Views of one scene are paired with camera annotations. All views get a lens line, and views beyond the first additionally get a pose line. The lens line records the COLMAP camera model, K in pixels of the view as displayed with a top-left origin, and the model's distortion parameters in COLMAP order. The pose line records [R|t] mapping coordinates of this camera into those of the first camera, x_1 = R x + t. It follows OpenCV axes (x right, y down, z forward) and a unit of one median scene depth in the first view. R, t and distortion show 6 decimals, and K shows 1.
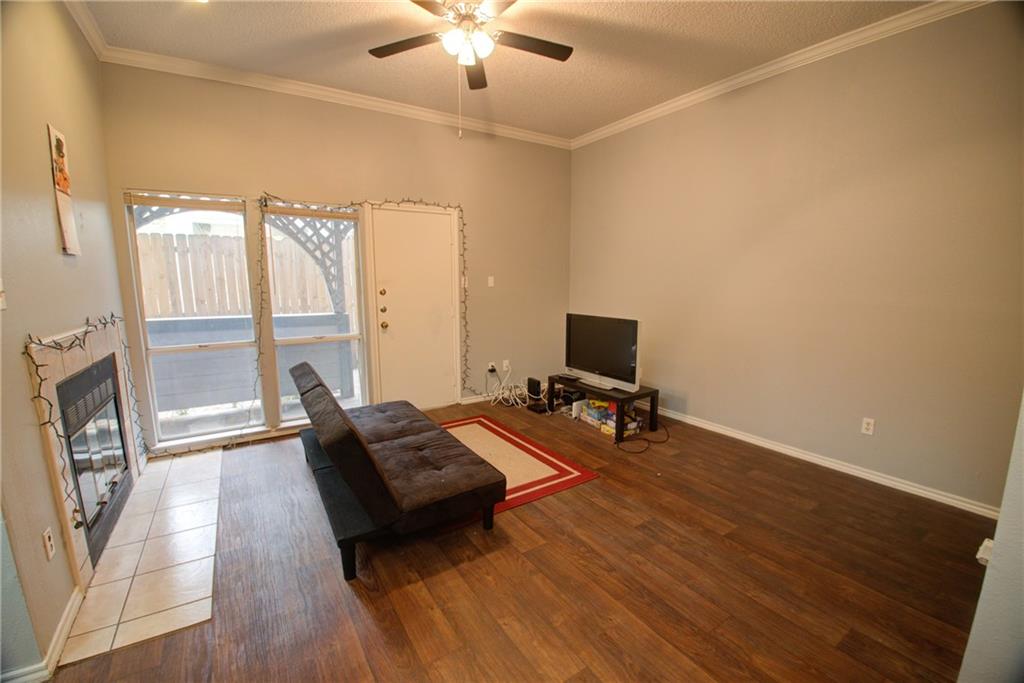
lens RADIAL K [[412.9, 0, 521.0], [0, 412.9, 340.4], [0, 0, 1]] dist [-0.037665, -0.001812]
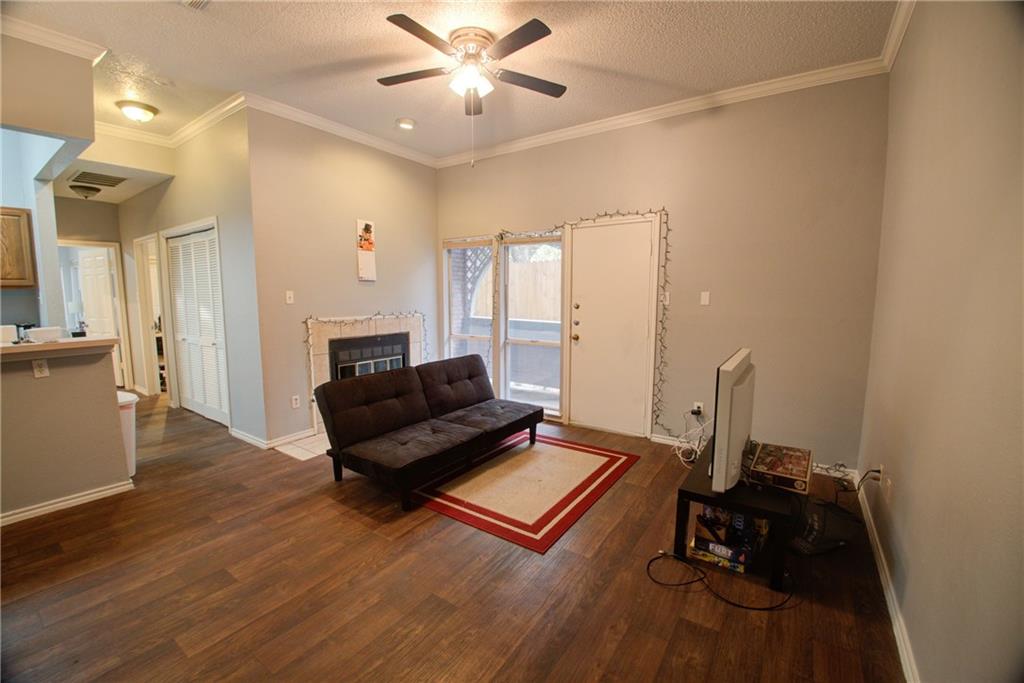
lens RADIAL K [[425.5, 0, 519.5], [0, 425.5, 341.3], [0, 0, 1]] dist [-0.037190, -0.002710]
pose [[0.377411, 0.105714, -0.919992, 0.619906], [-0.139440, 0.988623, 0.056398, -0.068863], [0.915488, 0.106998, 0.387858, 0.450477]]
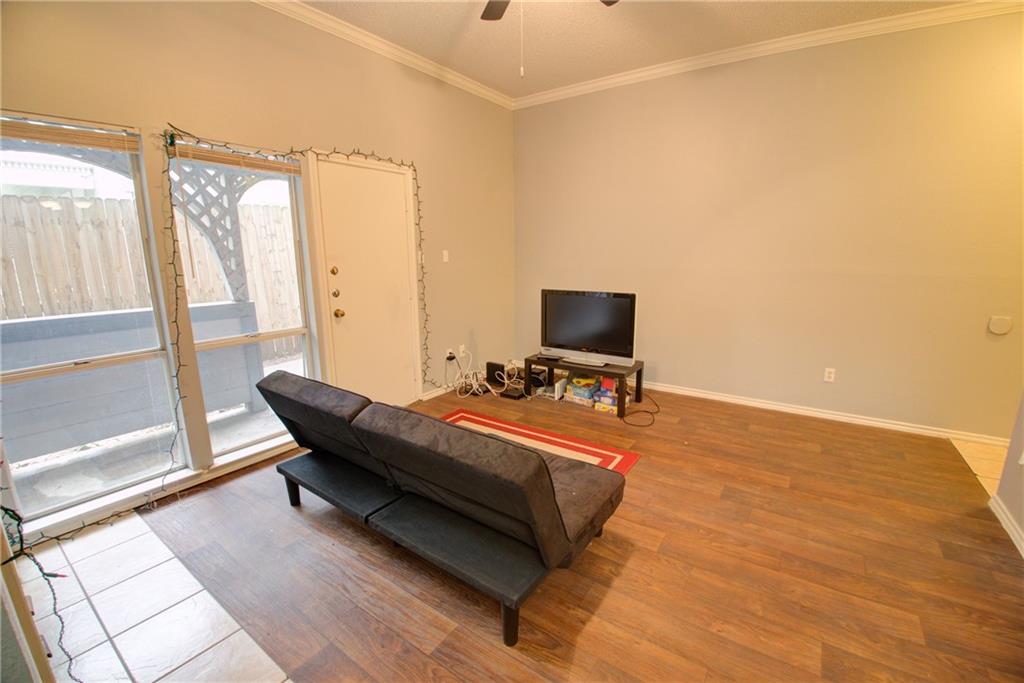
lens RADIAL K [[425.5, 0, 517.7], [0, 425.5, 338.3], [0, 0, 1]] dist [-0.037190, -0.002710]
pose [[0.931315, -0.078029, 0.355758, -0.306521], [0.059852, 0.996290, 0.061835, -0.019026], [-0.359263, -0.036295, 0.932530, 0.128641]]
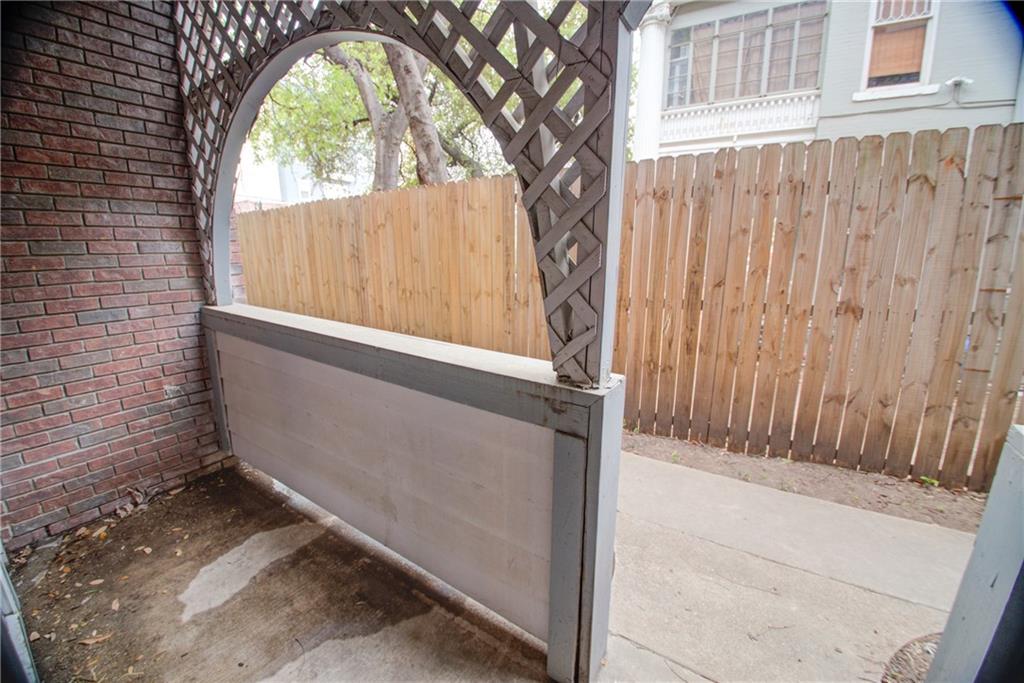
lens RADIAL K [[412.9, 0, 511.6], [0, 412.9, 339.1], [0, 0, 1]] dist [-0.037665, -0.001812]
pose [[0.370934, 0.190884, -0.908830, -0.318115], [-0.141504, 0.978837, 0.147834, -0.144025], [0.917815, 0.073766, 0.390095, 1.084810]]
